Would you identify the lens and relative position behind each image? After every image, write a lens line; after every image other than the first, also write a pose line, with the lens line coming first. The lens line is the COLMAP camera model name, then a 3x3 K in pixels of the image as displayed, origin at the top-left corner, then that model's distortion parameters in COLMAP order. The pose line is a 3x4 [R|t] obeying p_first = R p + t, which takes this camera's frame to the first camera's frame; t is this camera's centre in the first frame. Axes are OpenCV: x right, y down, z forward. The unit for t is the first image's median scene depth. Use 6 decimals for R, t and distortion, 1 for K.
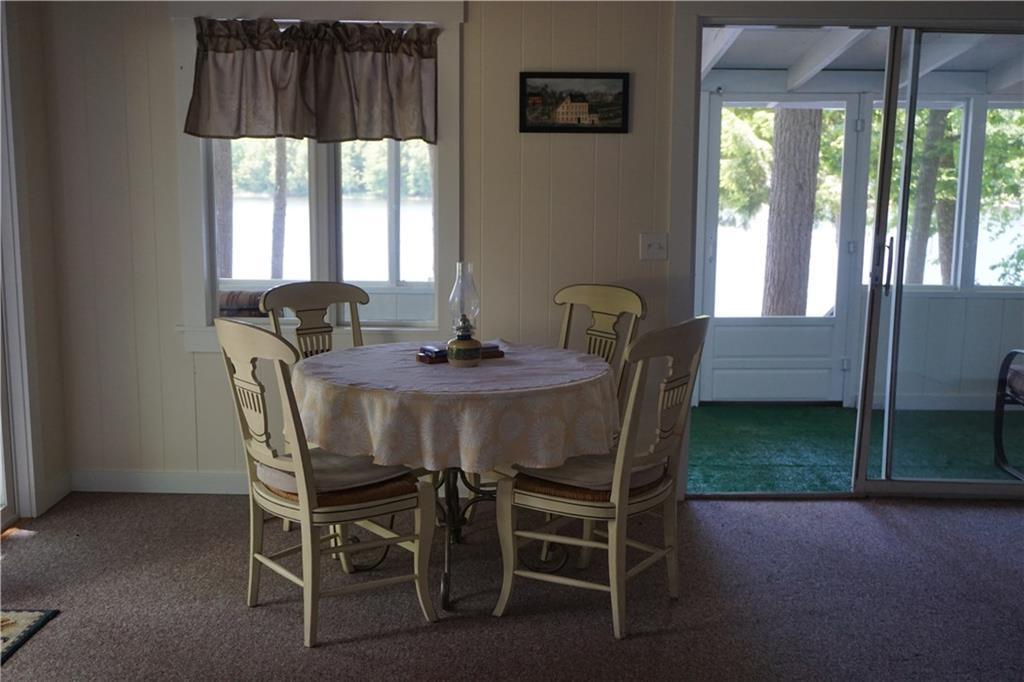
lens RADIAL K [[1074.9, 0, 512.0], [0, 1074.9, 341.0], [0, 0, 1]] dist [0.004793, 0.005452]
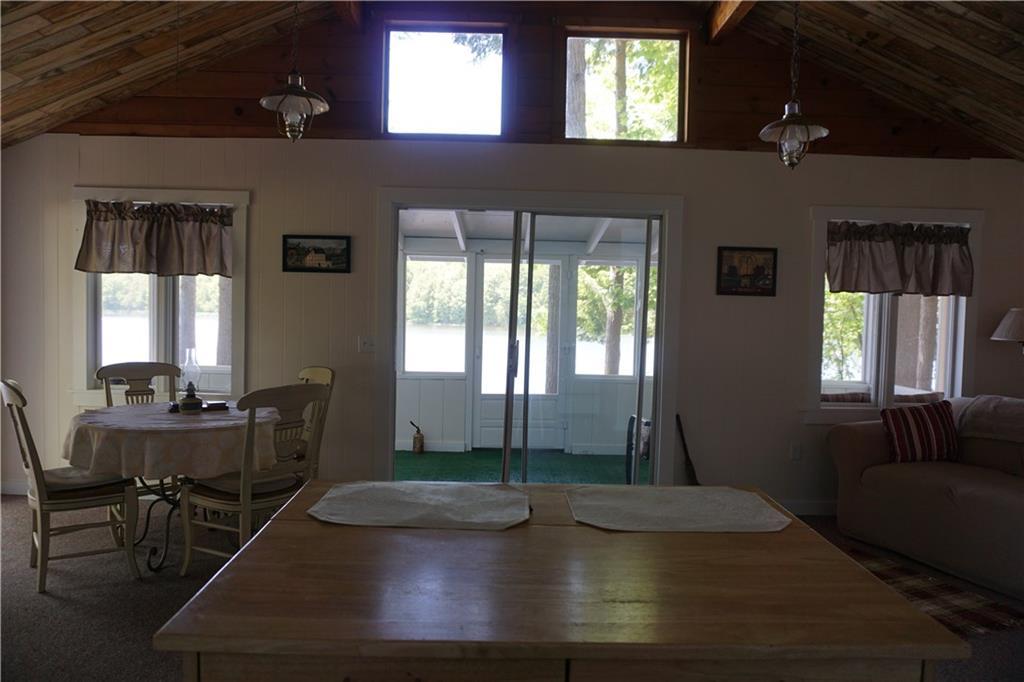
lens RADIAL K [[682.5, 0, 512.0], [0, 682.5, 341.0], [0, 0, 1]] dist [-0.027541, -0.000554]
pose [[0.999883, 0.015287, 0.000065, 0.353000], [-0.015187, 0.993852, -0.109673, 0.015277], [-0.001741, 0.109659, 0.993968, 0.001173]]
